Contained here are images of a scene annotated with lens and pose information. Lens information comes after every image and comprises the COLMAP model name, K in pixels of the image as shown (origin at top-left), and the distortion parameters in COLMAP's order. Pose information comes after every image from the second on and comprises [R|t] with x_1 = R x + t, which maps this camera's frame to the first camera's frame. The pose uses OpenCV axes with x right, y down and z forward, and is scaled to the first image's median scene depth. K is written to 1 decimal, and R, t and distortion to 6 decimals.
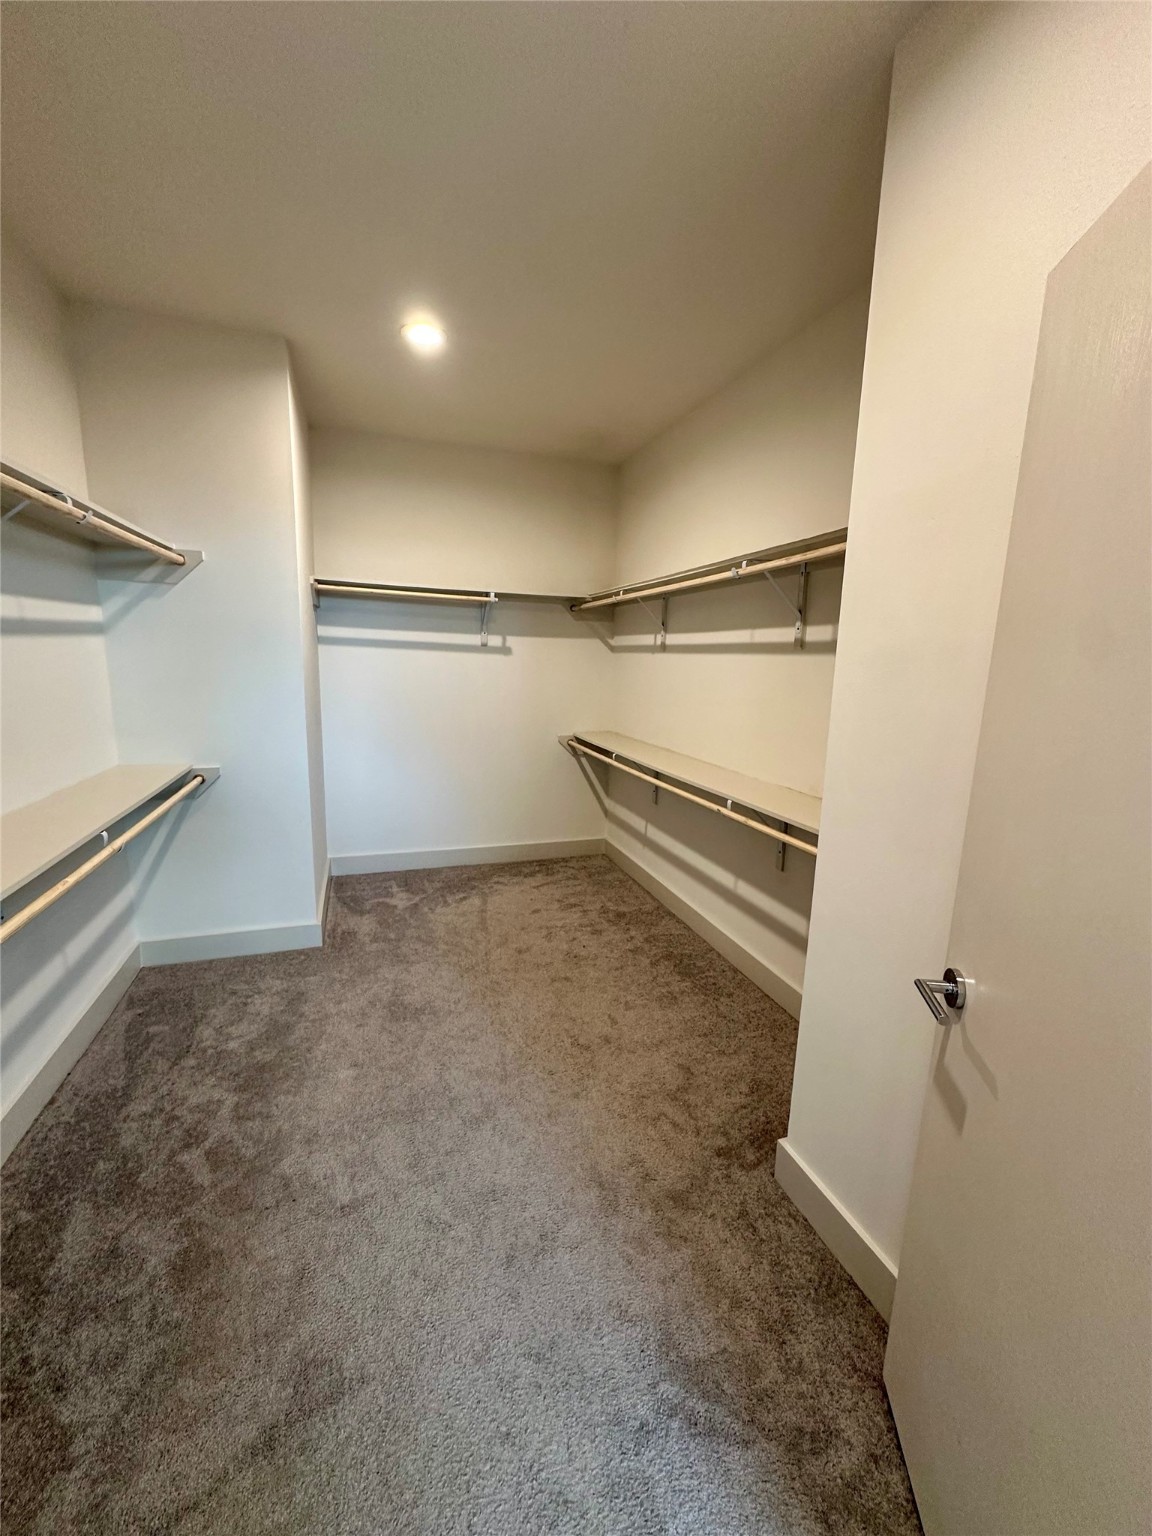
lens RADIAL K [[613.8, 0, 562.9], [0, 613.8, 774.4], [0, 0, 1]] dist [-0.007016, -0.000573]
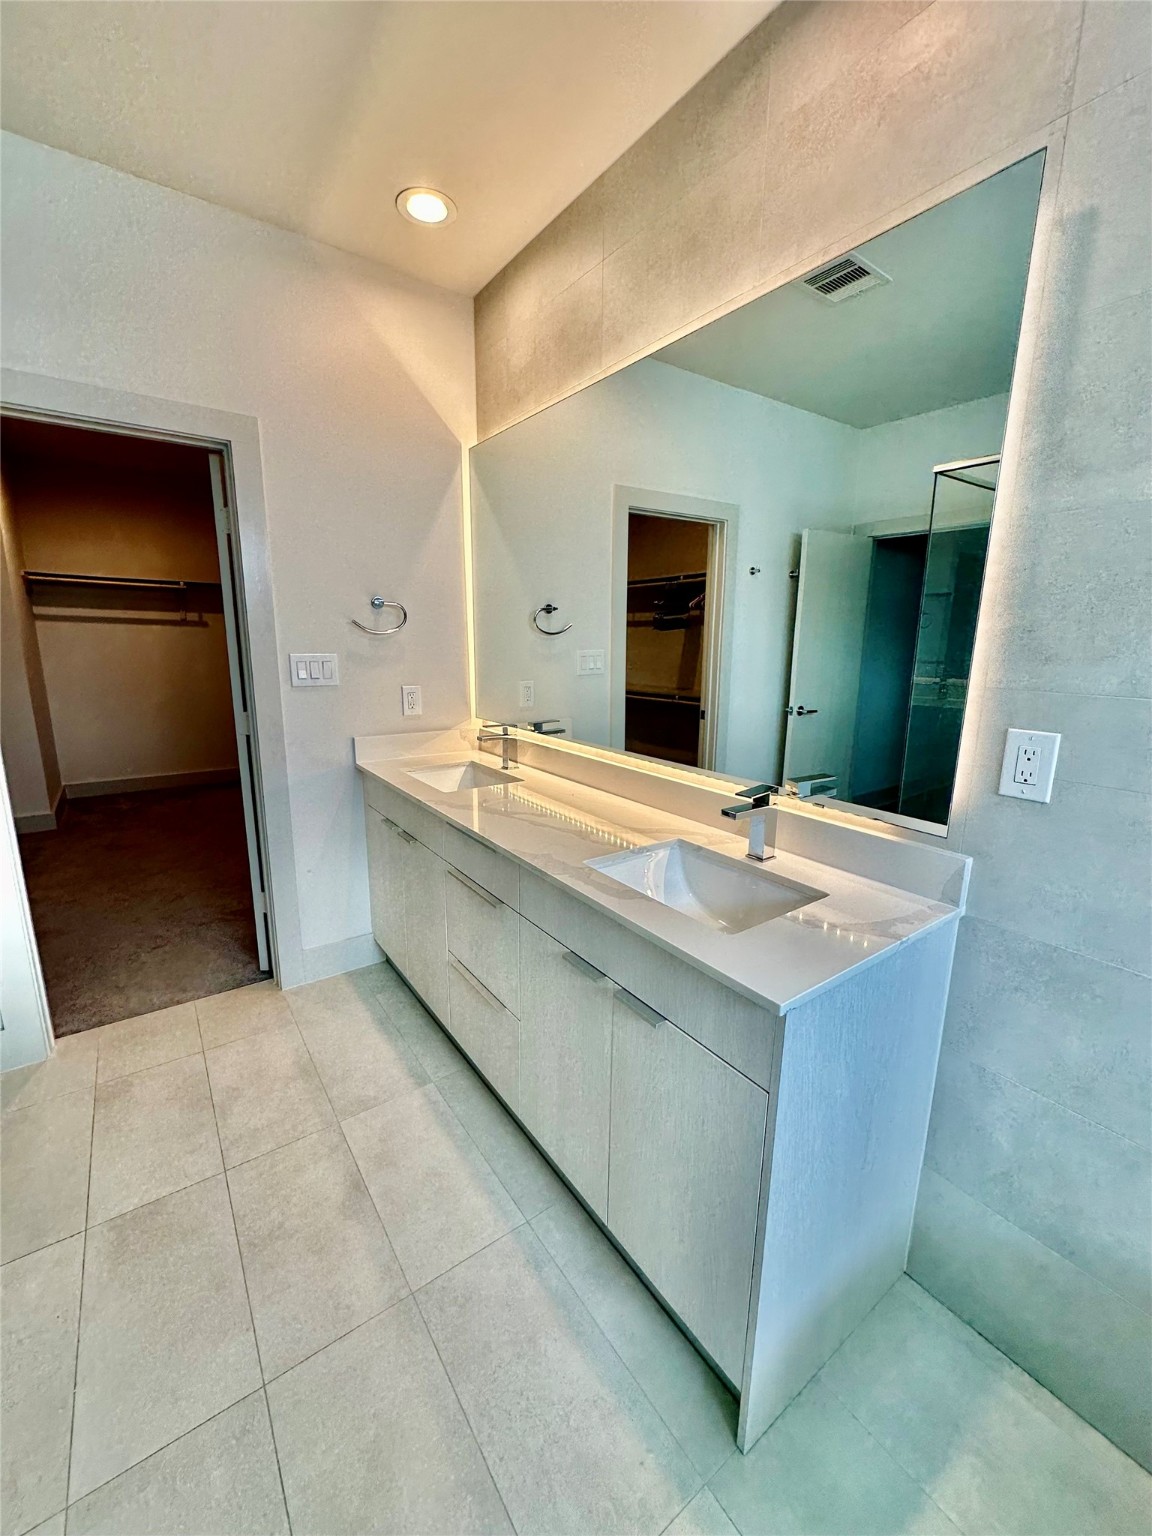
lens RADIAL K [[613.8, 0, 571.7], [0, 613.8, 768.7], [0, 0, 1]] dist [-0.007016, -0.000573]
pose [[0.952416, -0.084796, 0.292768, 0.284992], [0.081914, 0.996394, 0.022112, 0.168870], [-0.293587, 0.002922, 0.955928, -0.585662]]
